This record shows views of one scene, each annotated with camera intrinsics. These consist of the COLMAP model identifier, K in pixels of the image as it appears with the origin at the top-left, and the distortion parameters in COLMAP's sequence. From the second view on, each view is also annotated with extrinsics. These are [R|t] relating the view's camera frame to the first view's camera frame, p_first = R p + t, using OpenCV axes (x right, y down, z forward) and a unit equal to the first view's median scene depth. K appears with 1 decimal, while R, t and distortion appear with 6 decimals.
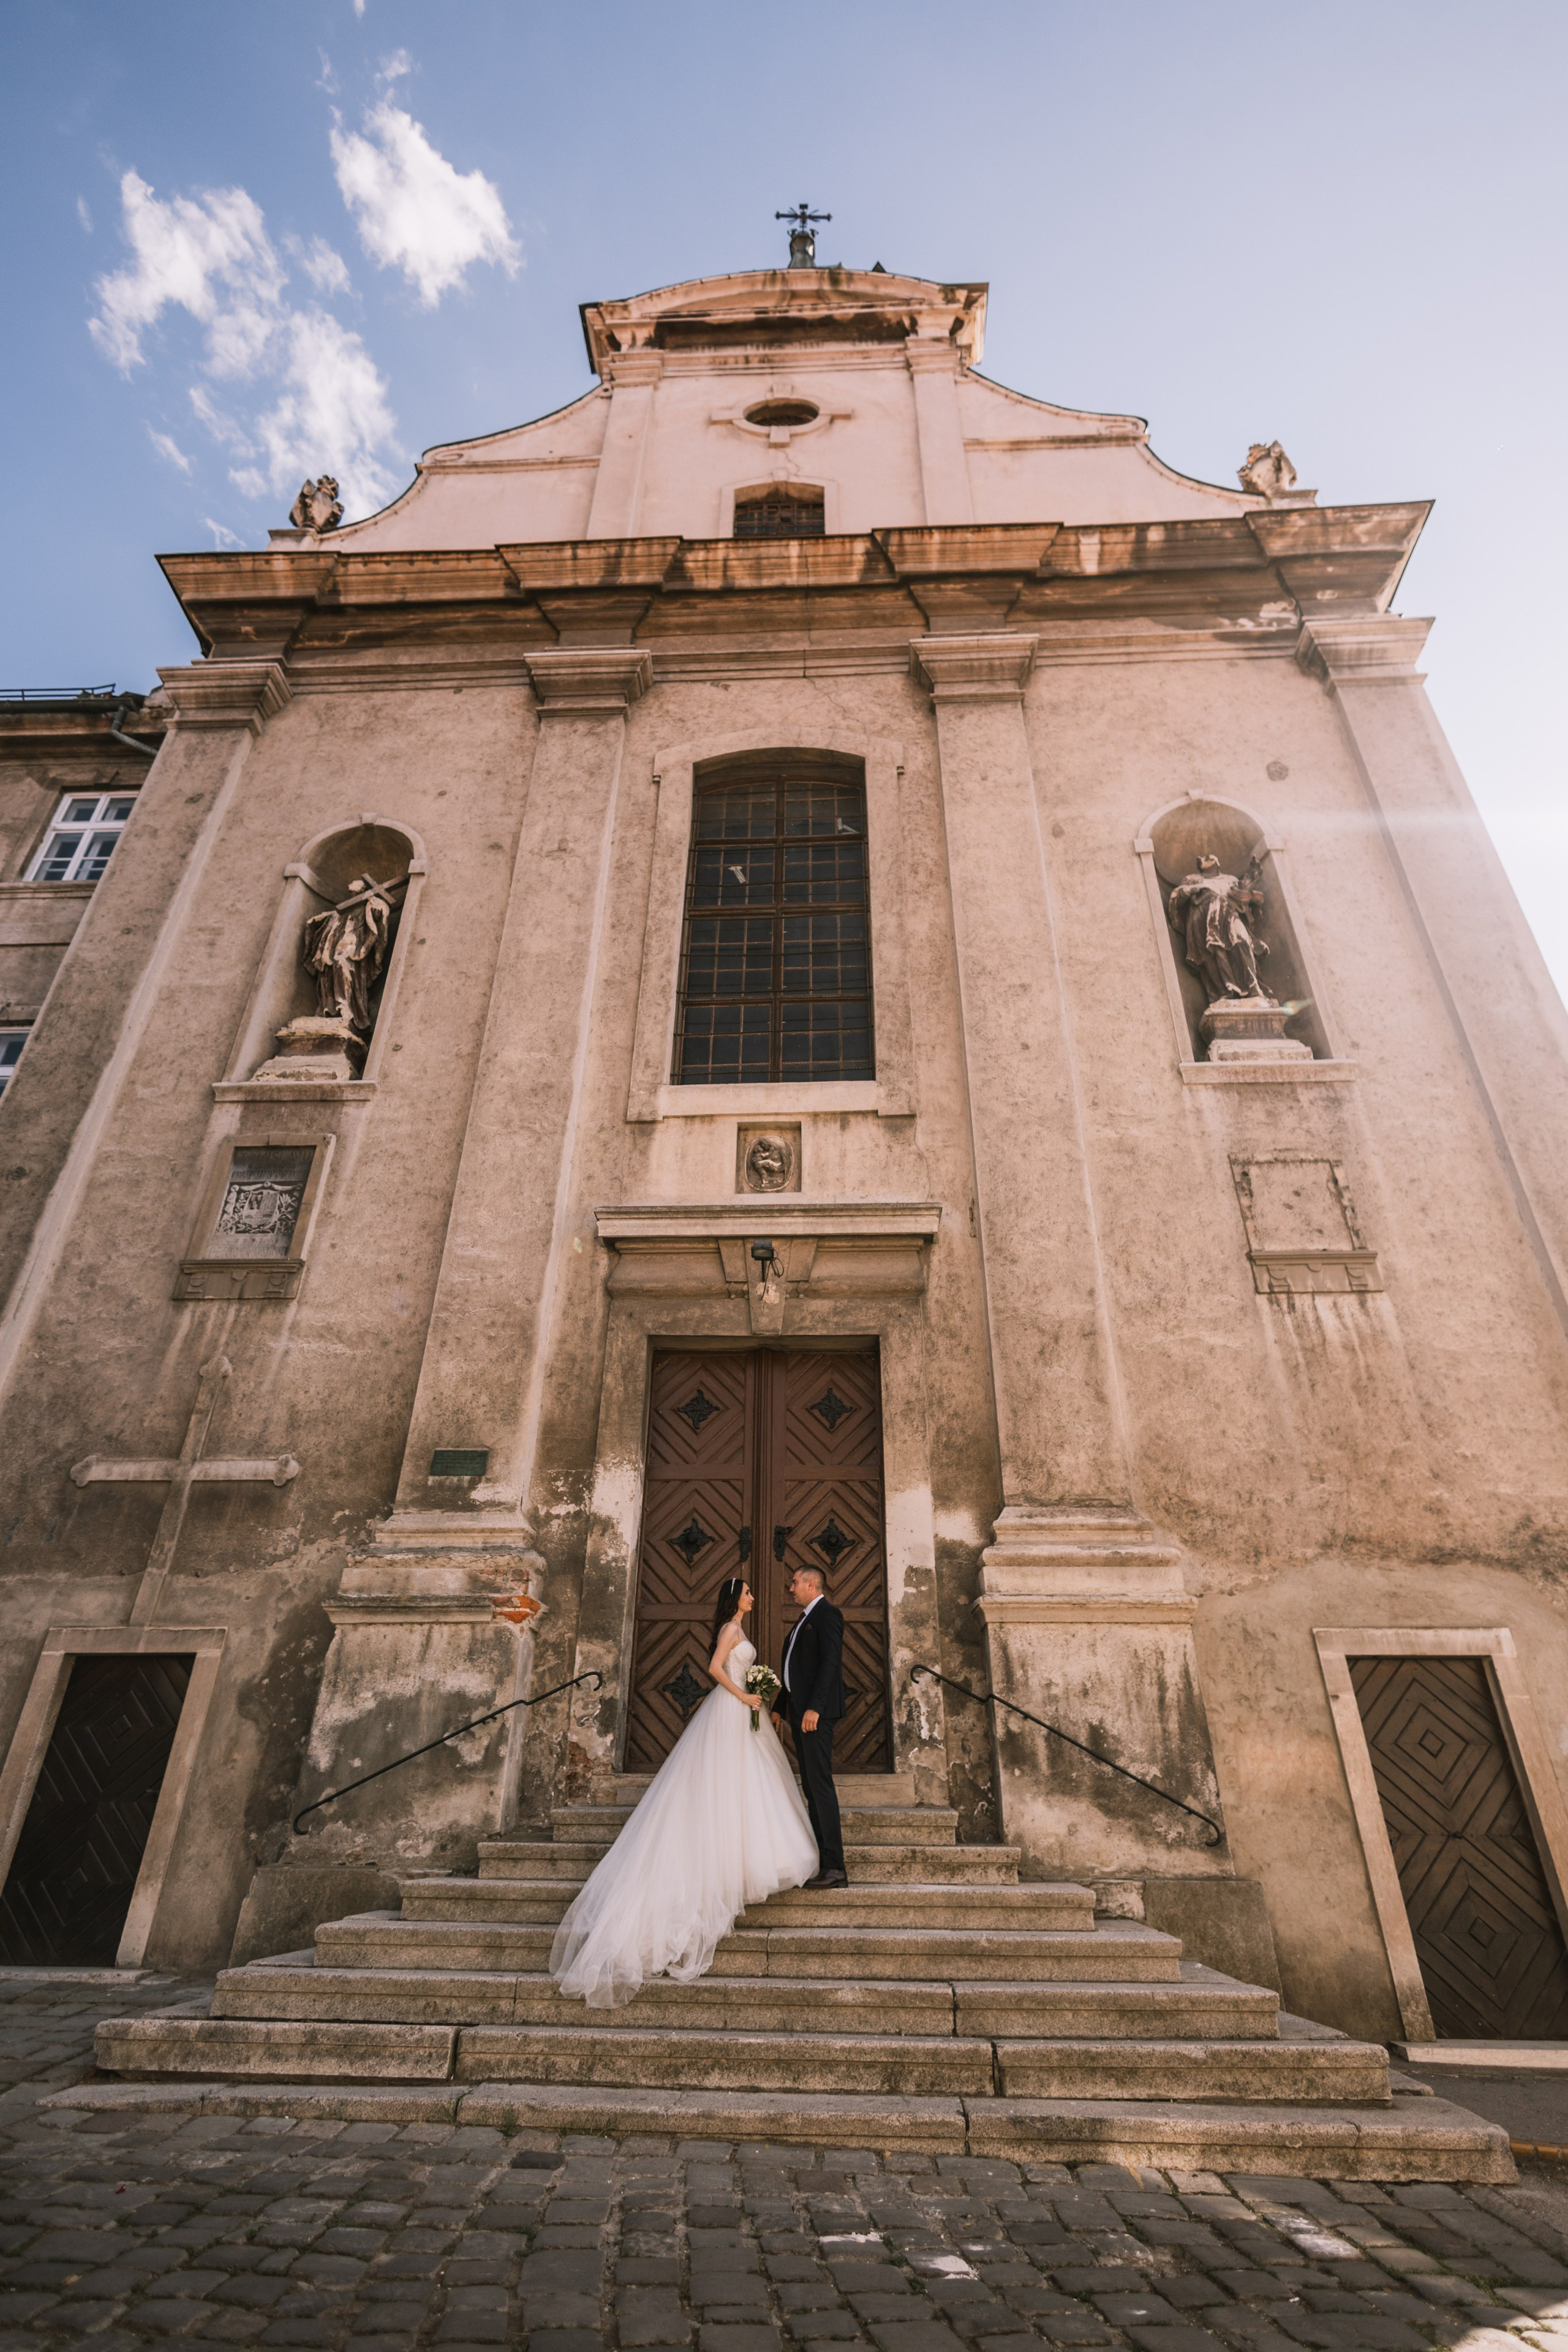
lens RADIAL K [[1094.7, 0, 787.8], [0, 1094.7, 1175.7], [0, 0, 1]] dist [0.014289, -0.003972]
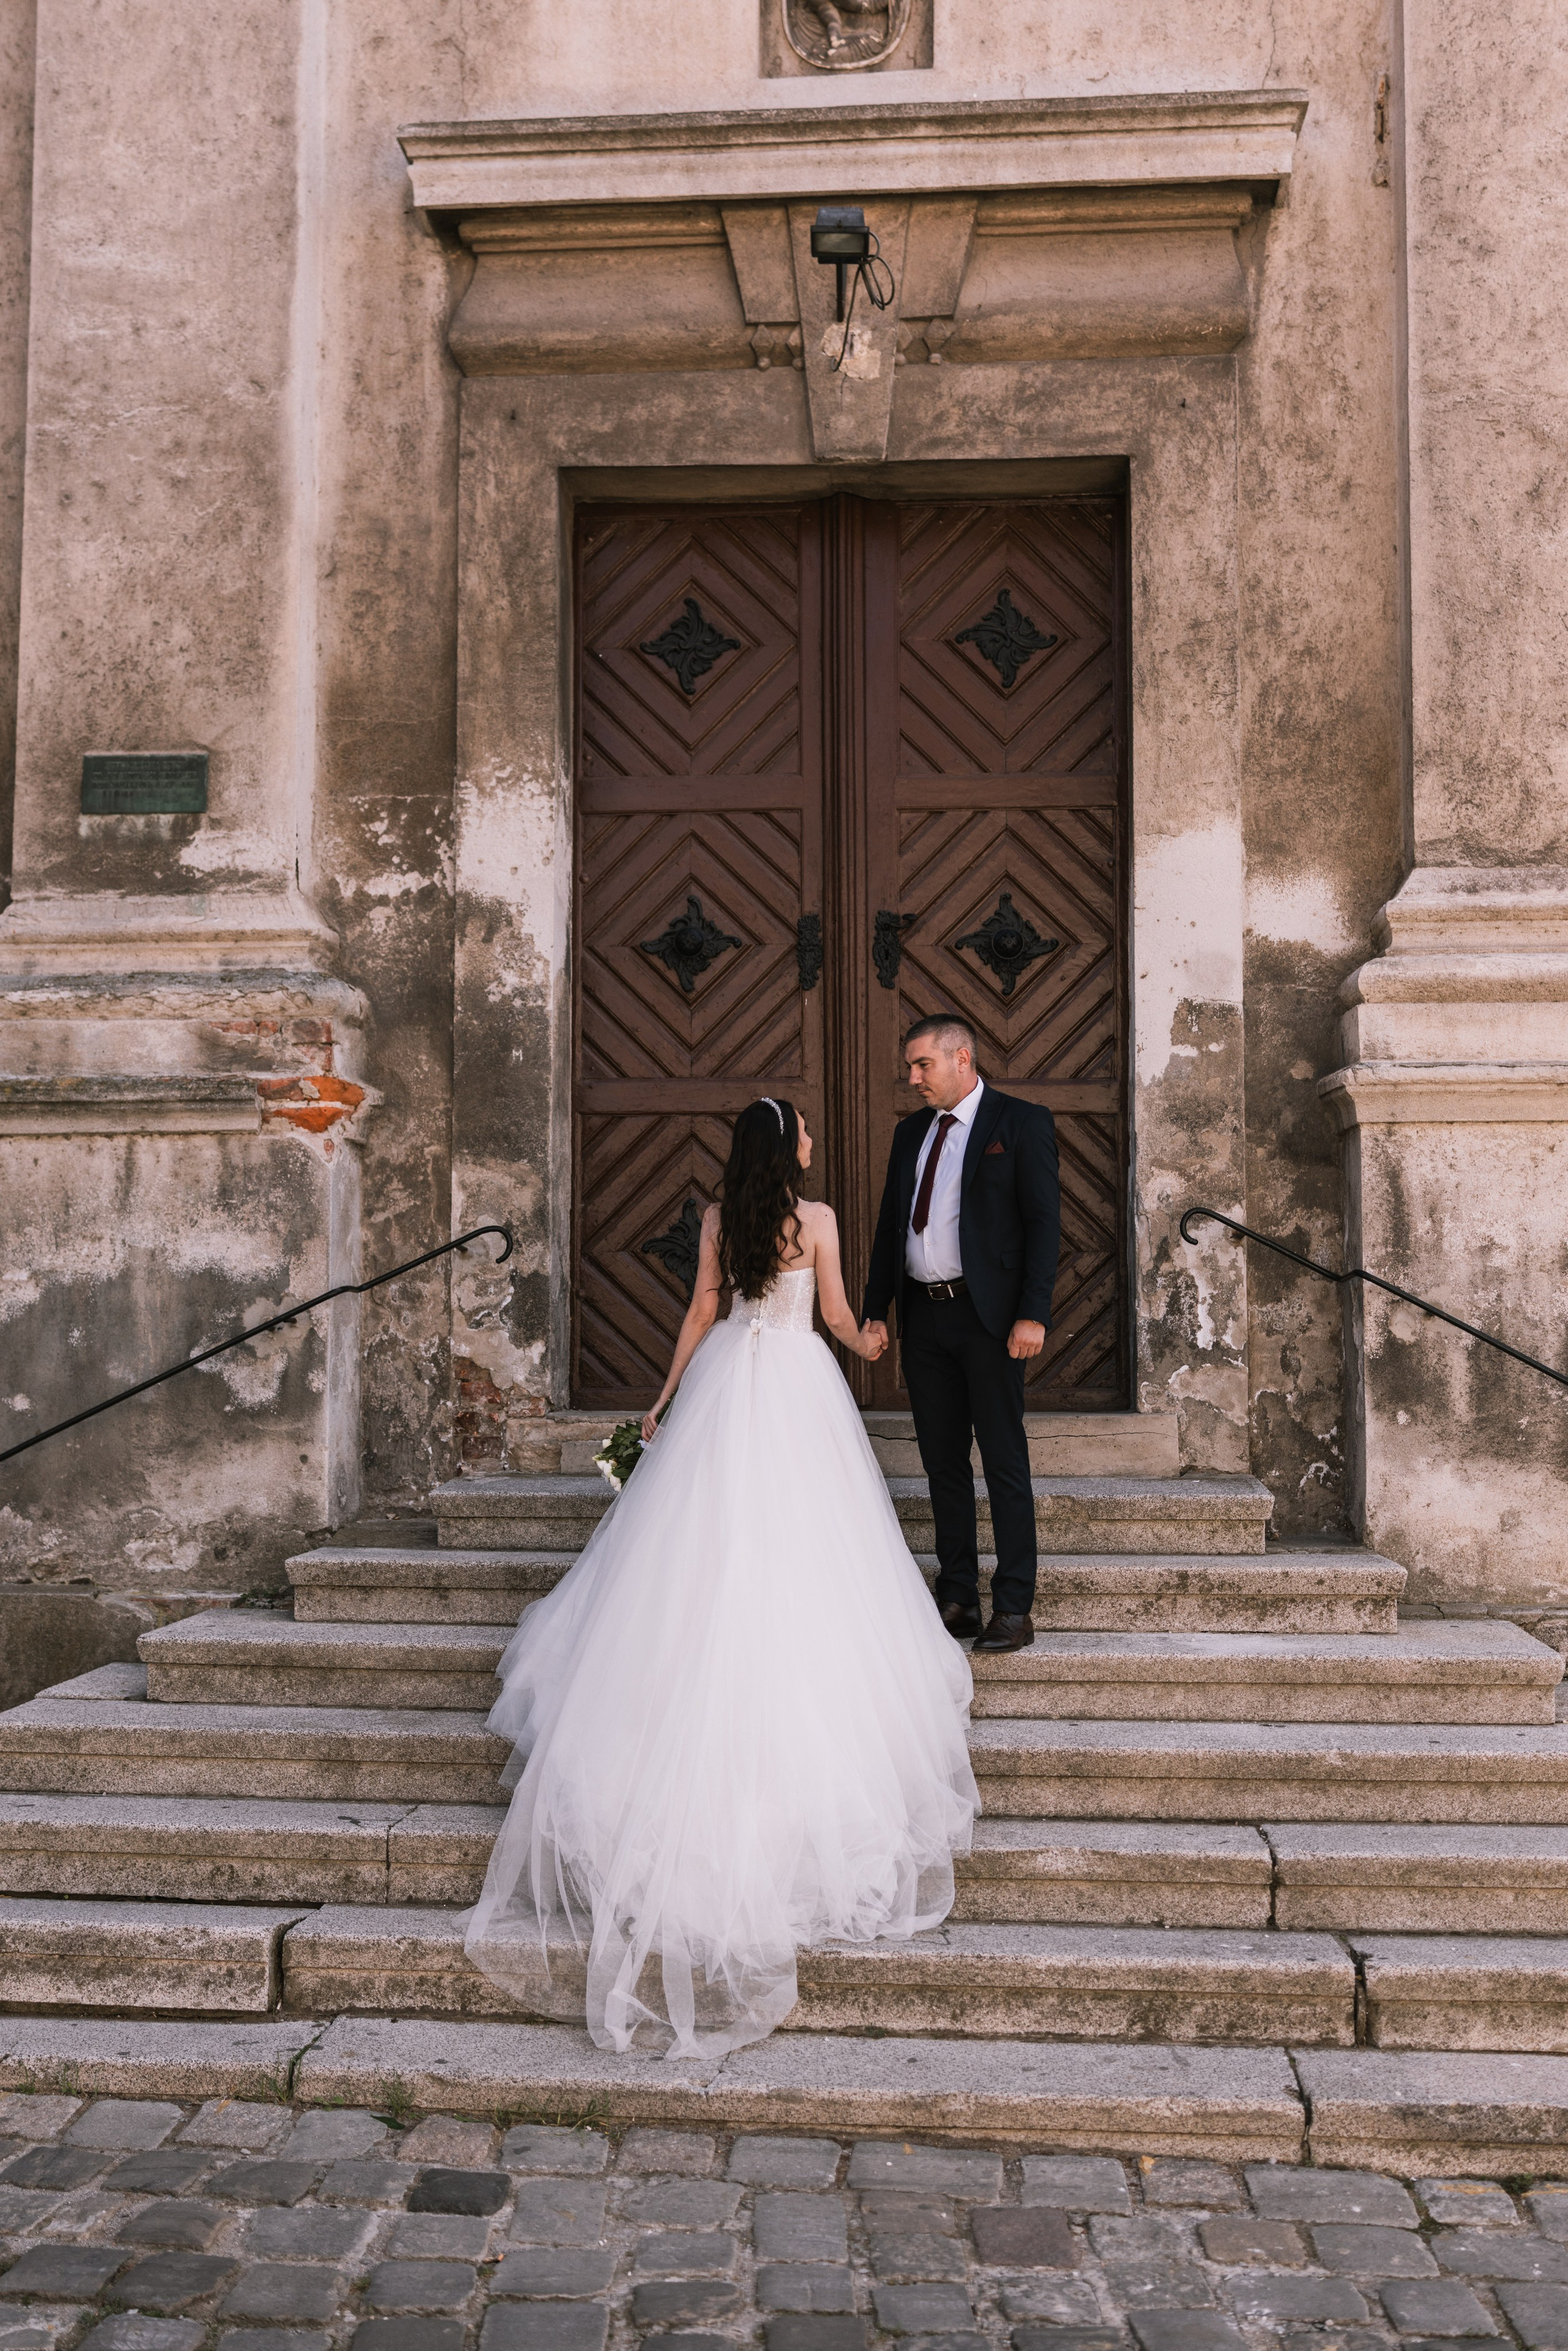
lens RADIAL K [[2241.8, 0, 780.0], [0, 2241.8, 1180.7], [0, 0, 1]] dist [-0.007512, 0.001954]
pose [[0.999327, -0.008991, -0.035555, -0.019895], [0.024001, 0.893378, 0.448664, 0.011816], [0.027730, -0.449215, 0.892993, 0.152574]]
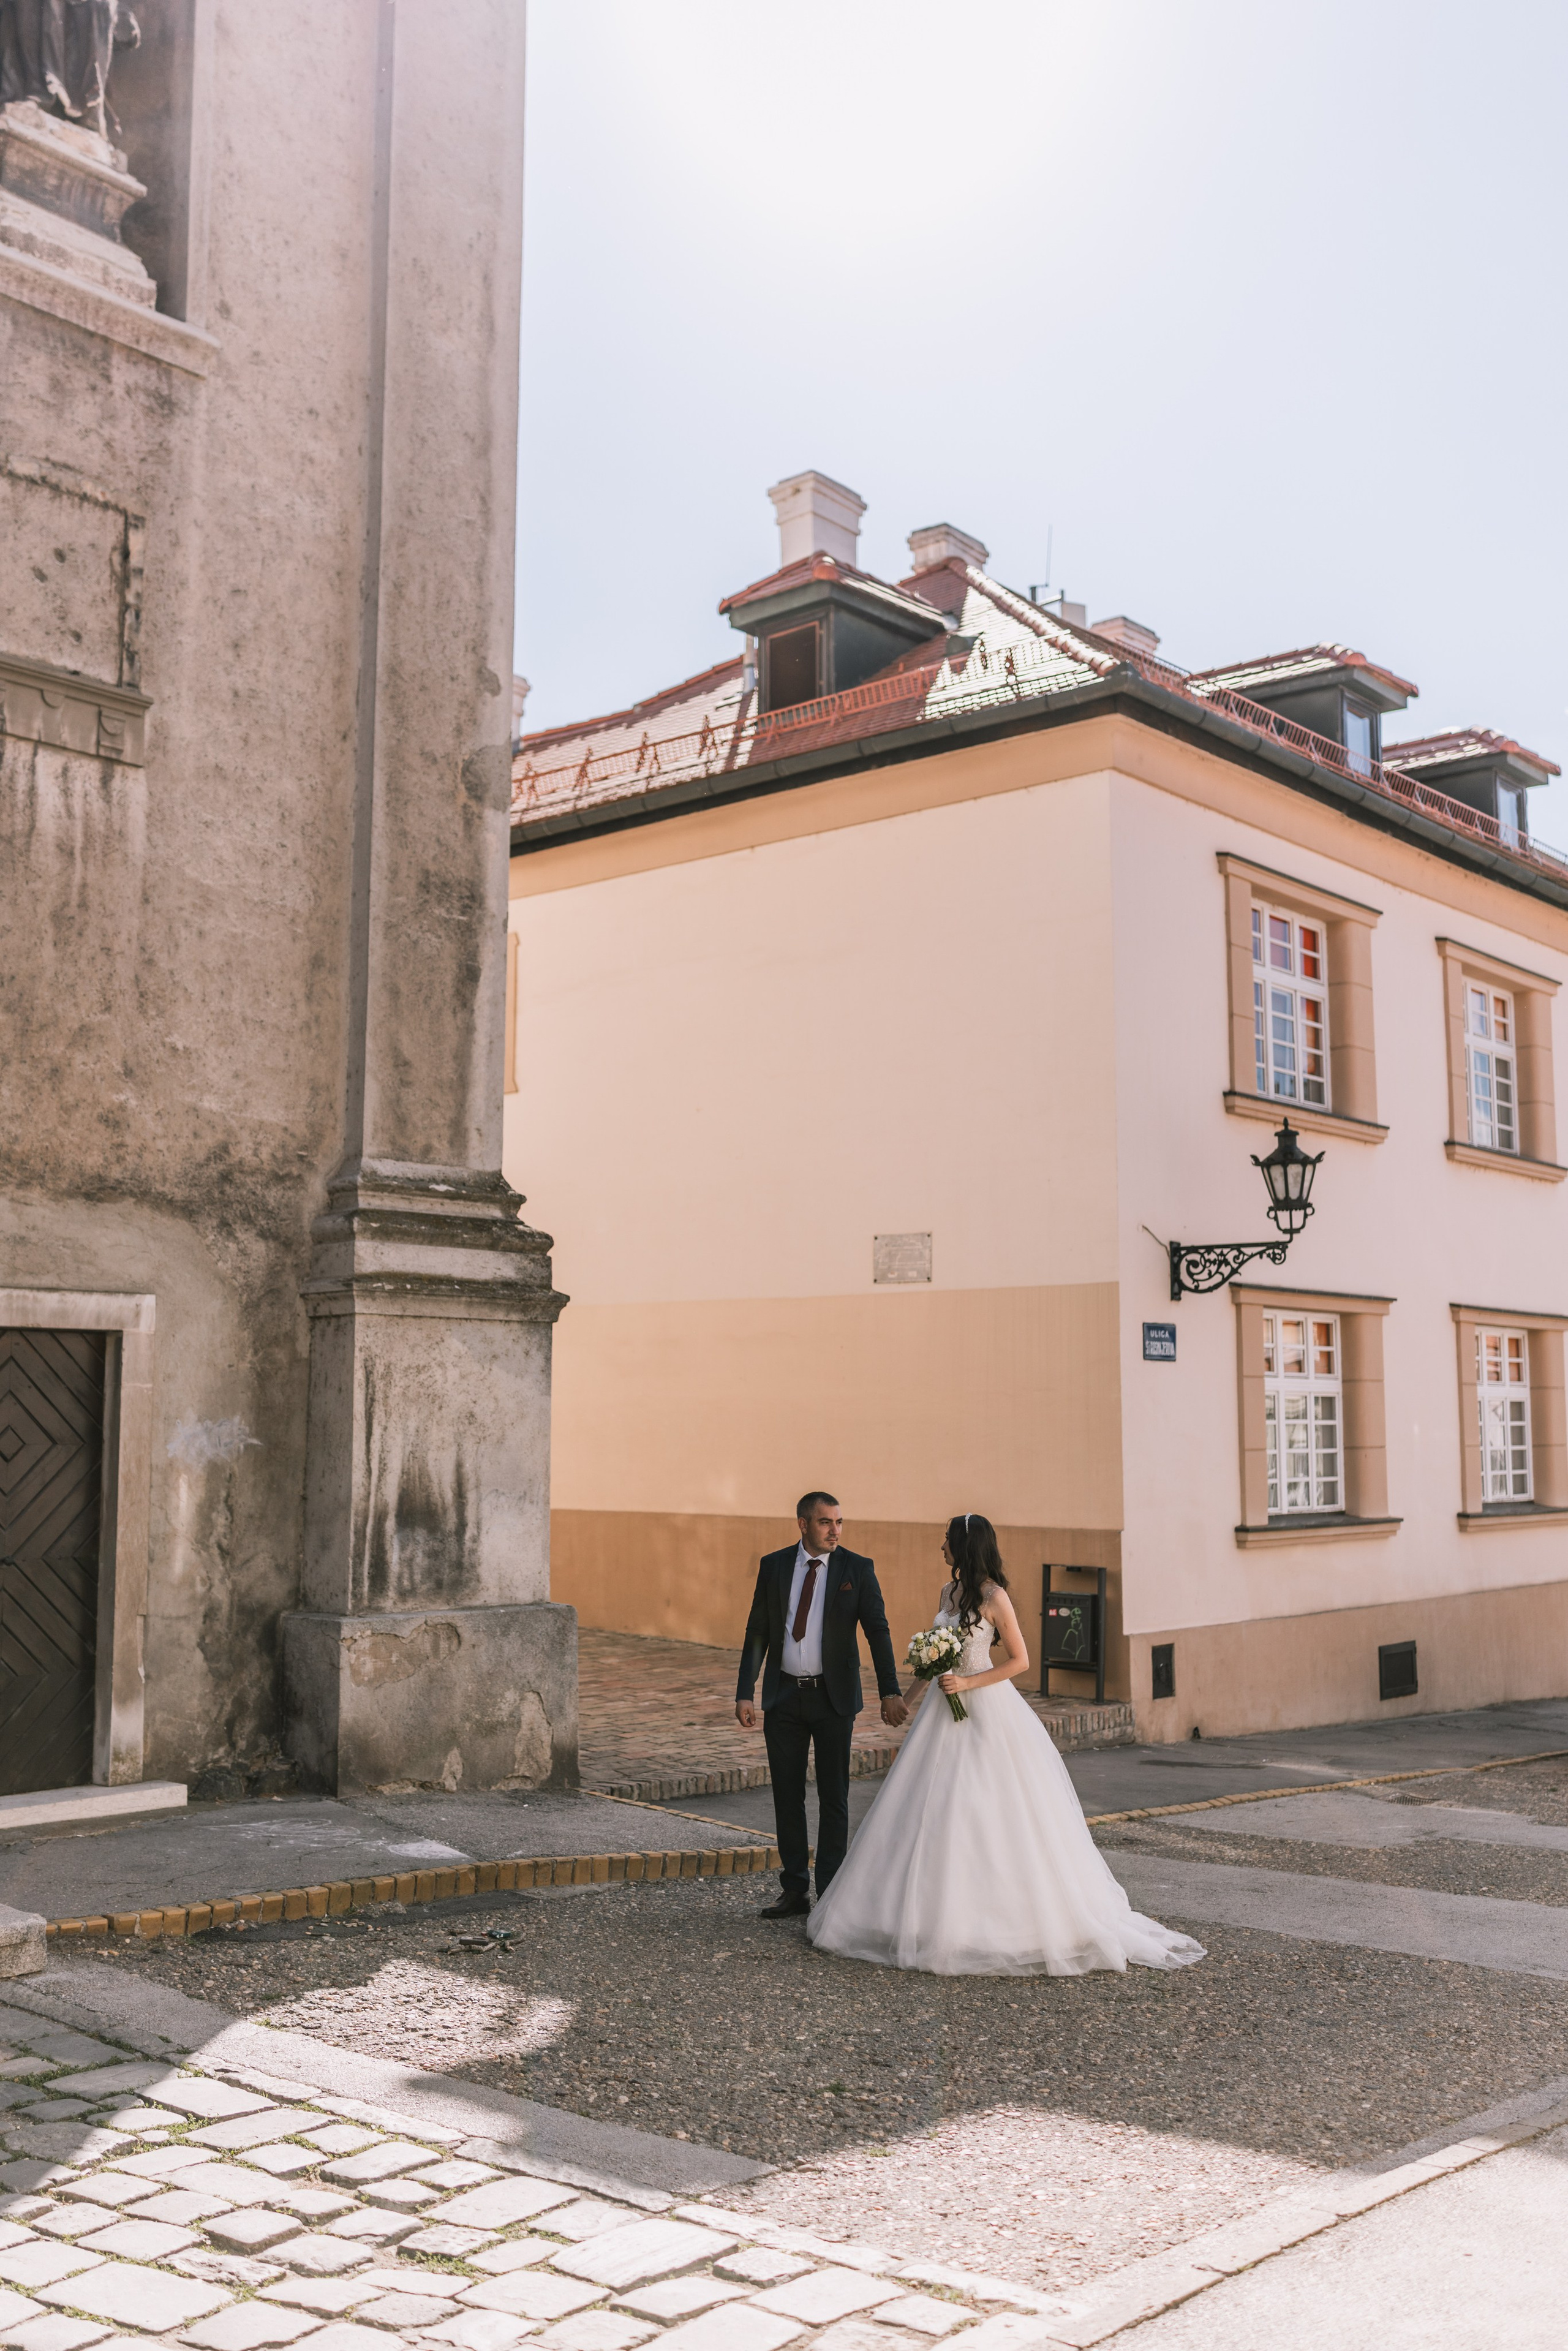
lens RADIAL K [[2241.8, 0, 780.0], [0, 2241.8, 1180.7], [0, 0, 1]] dist [-0.007512, 0.001954]
pose [[0.624546, 0.080997, 0.776776, -0.184039], [-0.393196, 0.891970, 0.223130, -0.112101], [-0.674788, -0.444781, 0.588924, -0.054323]]
